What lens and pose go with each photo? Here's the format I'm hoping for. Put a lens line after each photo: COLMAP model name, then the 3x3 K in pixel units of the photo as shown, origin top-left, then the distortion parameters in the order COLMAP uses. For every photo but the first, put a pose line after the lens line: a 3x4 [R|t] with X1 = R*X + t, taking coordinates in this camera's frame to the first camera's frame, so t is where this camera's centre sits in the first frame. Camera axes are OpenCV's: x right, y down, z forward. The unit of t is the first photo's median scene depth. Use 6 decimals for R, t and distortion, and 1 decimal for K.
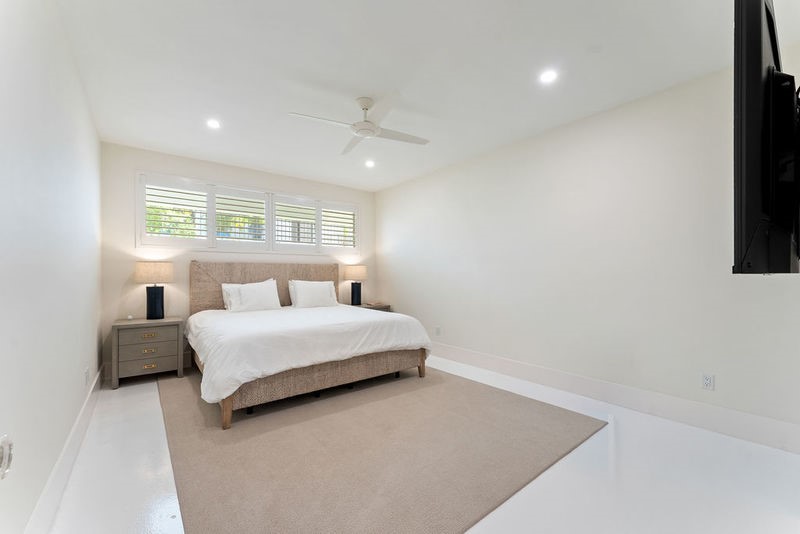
lens RADIAL K [[321.5, 0, 403.9], [0, 321.5, 272.8], [0, 0, 1]] dist [0.002550, -0.000965]
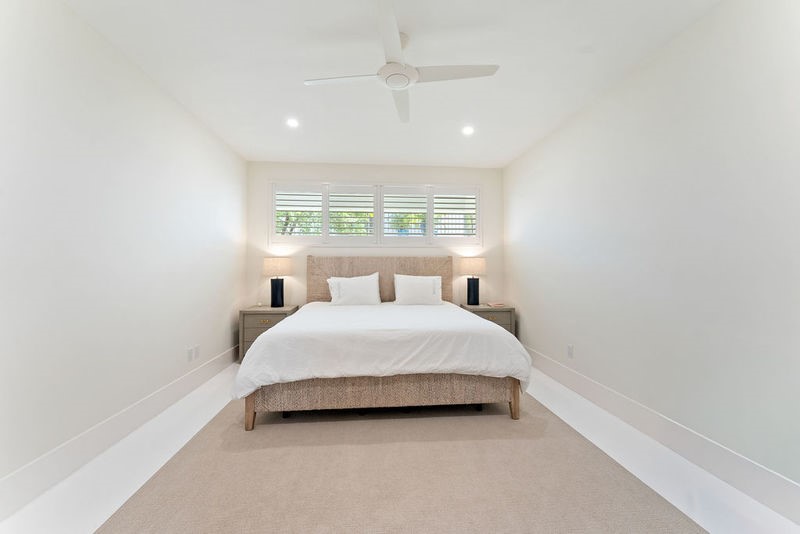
lens RADIAL K [[321.5, 0, 397.3], [0, 321.5, 264.7], [0, 0, 1]] dist [0.002550, -0.000965]
pose [[0.835404, -0.004187, -0.549620, 0.211646], [0.001565, 0.999985, -0.005240, -0.000800], [0.549634, 0.003517, 0.835398, 0.270238]]
